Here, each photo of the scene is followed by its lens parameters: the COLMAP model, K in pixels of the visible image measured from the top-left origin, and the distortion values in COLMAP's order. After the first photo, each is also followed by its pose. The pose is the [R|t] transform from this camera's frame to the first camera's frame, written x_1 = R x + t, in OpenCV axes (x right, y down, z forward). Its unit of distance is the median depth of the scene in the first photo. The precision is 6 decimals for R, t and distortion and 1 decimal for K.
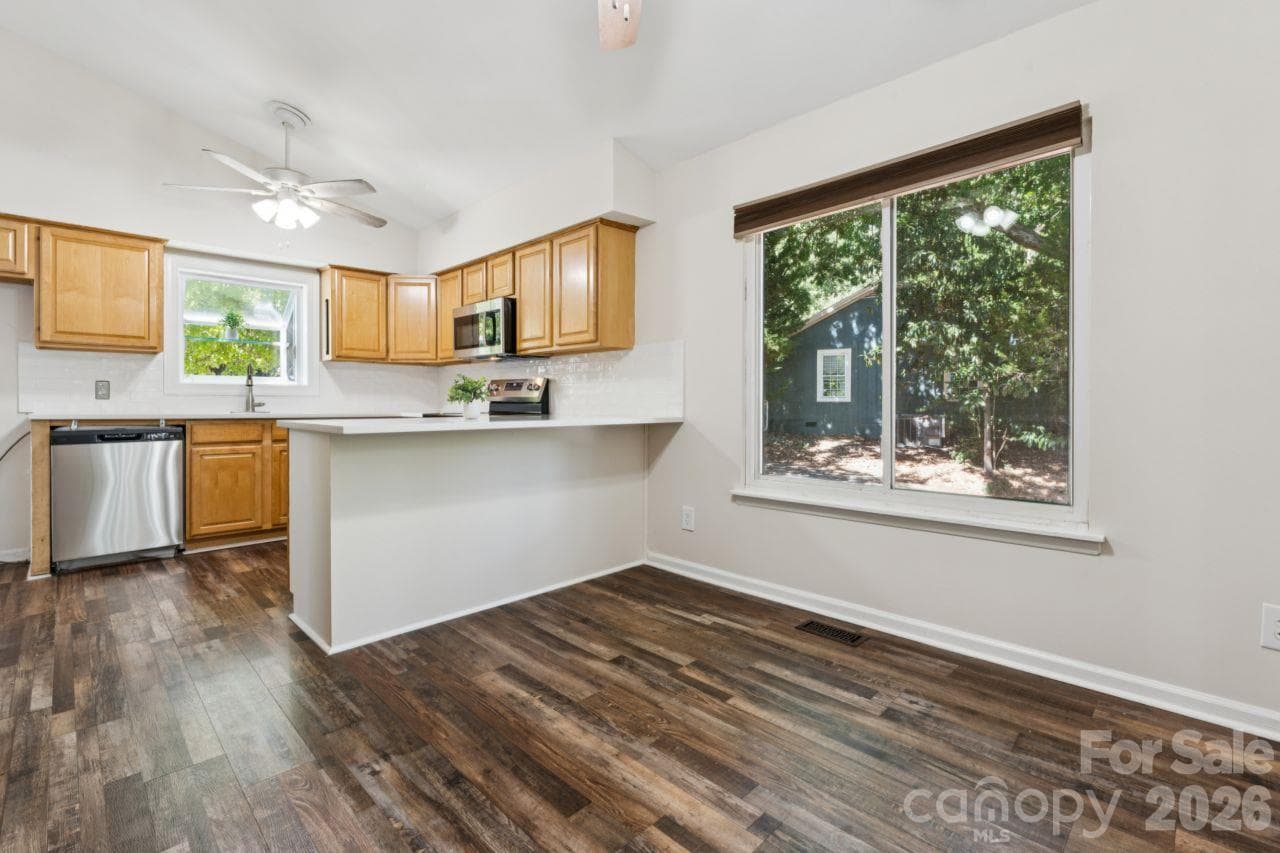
lens RADIAL K [[577.8, 0, 645.0], [0, 577.8, 408.6], [0, 0, 1]] dist [0.001493, -0.001135]
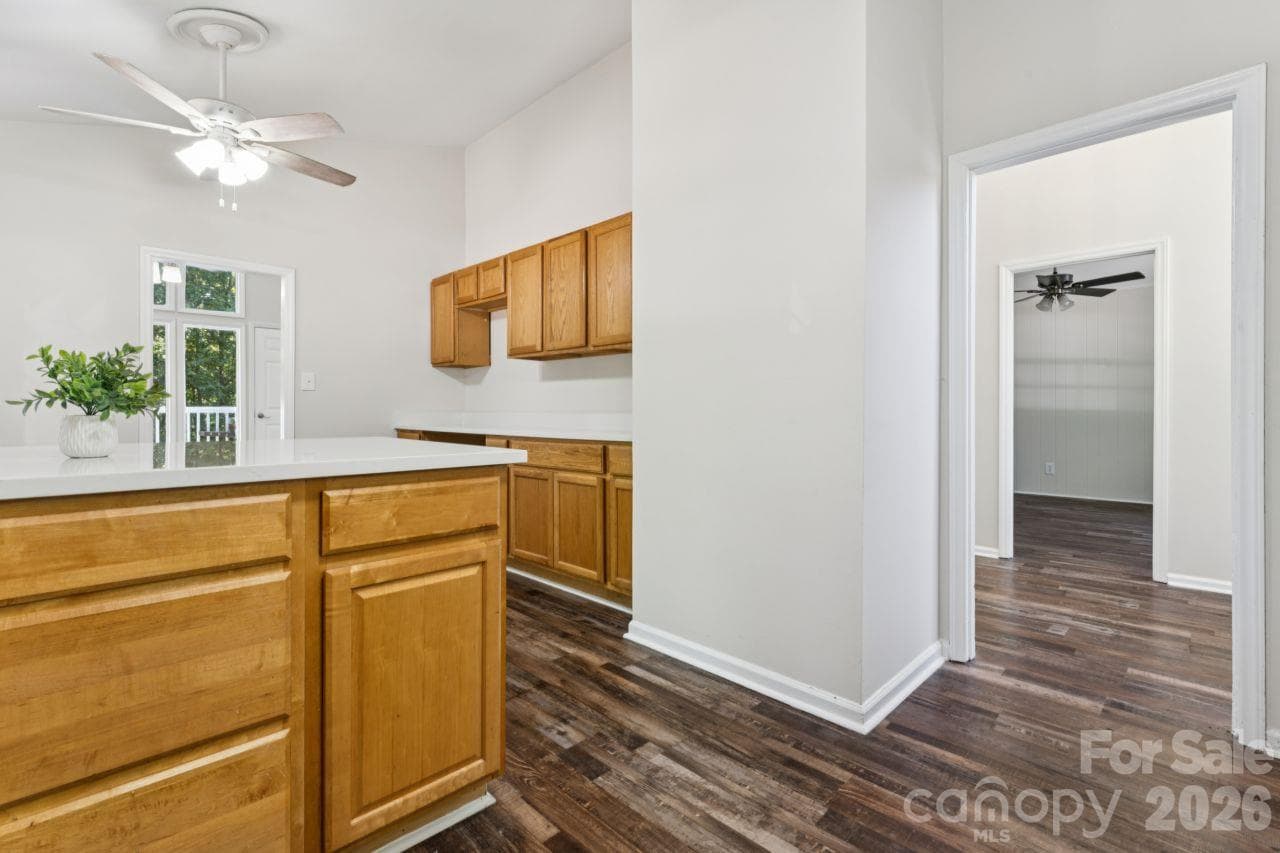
lens RADIAL K [[577.8, 0, 643.4], [0, 577.8, 408.6], [0, 0, 1]] dist [0.001493, -0.001135]
pose [[-0.999991, -0.002333, 0.003651, -0.859510], [-0.002306, 0.999970, 0.007418, -0.025482], [-0.003669, 0.007409, -0.999966, 1.756304]]
